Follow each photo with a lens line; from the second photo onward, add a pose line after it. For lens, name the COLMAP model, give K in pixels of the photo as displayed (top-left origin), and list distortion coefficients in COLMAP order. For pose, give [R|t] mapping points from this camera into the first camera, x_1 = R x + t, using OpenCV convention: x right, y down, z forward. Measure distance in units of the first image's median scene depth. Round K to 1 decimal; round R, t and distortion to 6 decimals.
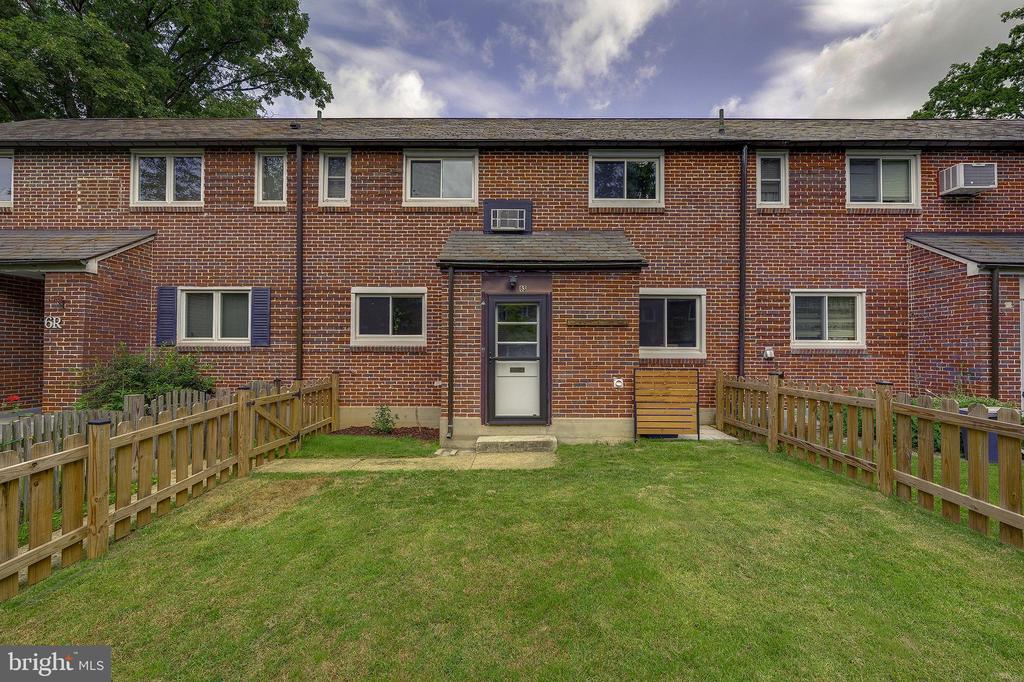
lens RADIAL K [[441.9, 0, 499.2], [0, 441.9, 344.0], [0, 0, 1]] dist [-0.000539, -0.000228]
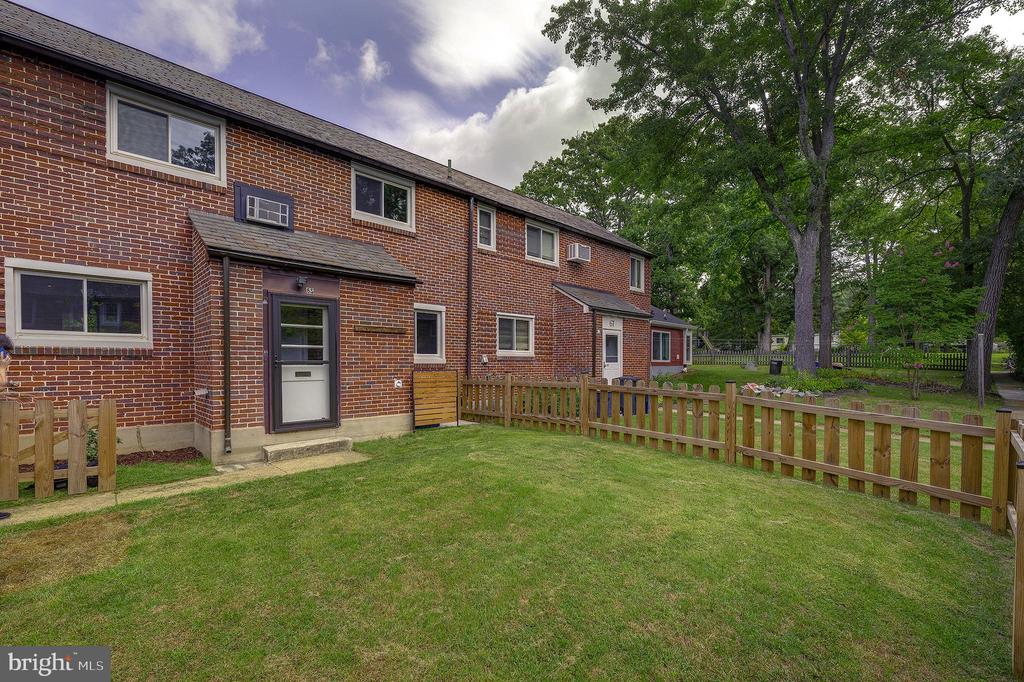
lens RADIAL K [[456.3, 0, 515.1], [0, 456.3, 372.9], [0, 0, 1]] dist [0.000414, 0.000006]
pose [[0.704403, -0.016258, 0.709614, -0.305569], [-0.008708, 0.999464, 0.031543, 0.018138], [-0.709746, -0.028399, 0.703885, -0.035858]]
